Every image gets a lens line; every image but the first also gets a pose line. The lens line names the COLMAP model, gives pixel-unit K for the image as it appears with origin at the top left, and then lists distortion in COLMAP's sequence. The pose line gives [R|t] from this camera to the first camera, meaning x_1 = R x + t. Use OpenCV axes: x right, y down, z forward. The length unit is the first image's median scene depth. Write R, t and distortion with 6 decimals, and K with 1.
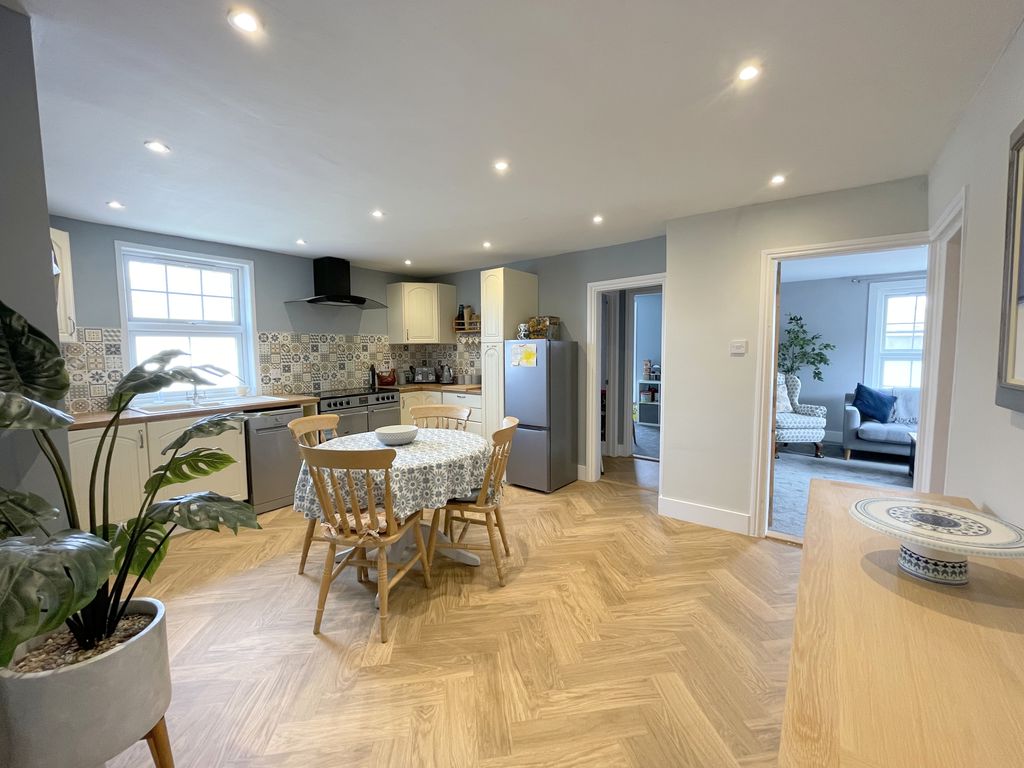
lens RADIAL K [[418.1, 0, 512.9], [0, 418.1, 384.3], [0, 0, 1]] dist [-0.001023, -0.000463]
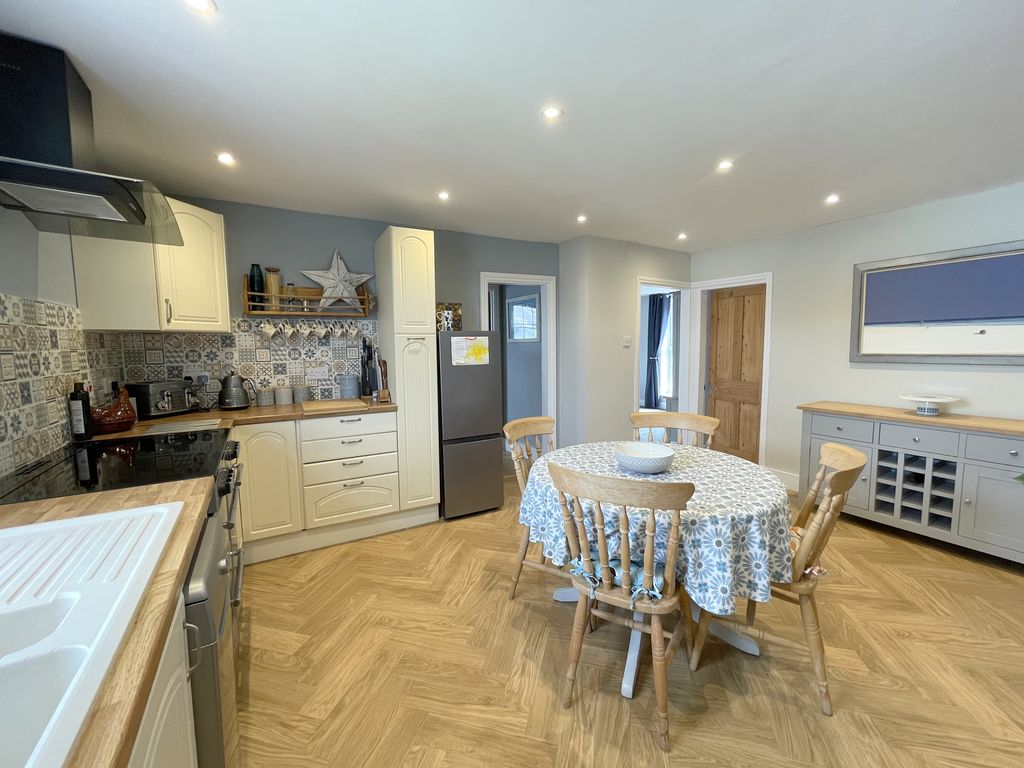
lens RADIAL K [[418.1, 0, 513.6], [0, 418.1, 381.1], [0, 0, 1]] dist [-0.001023, -0.000463]
pose [[0.369125, -0.078482, 0.926060, -0.521121], [0.082230, 0.995278, 0.051571, -0.034364], [-0.925735, 0.057113, 0.373835, 0.473640]]
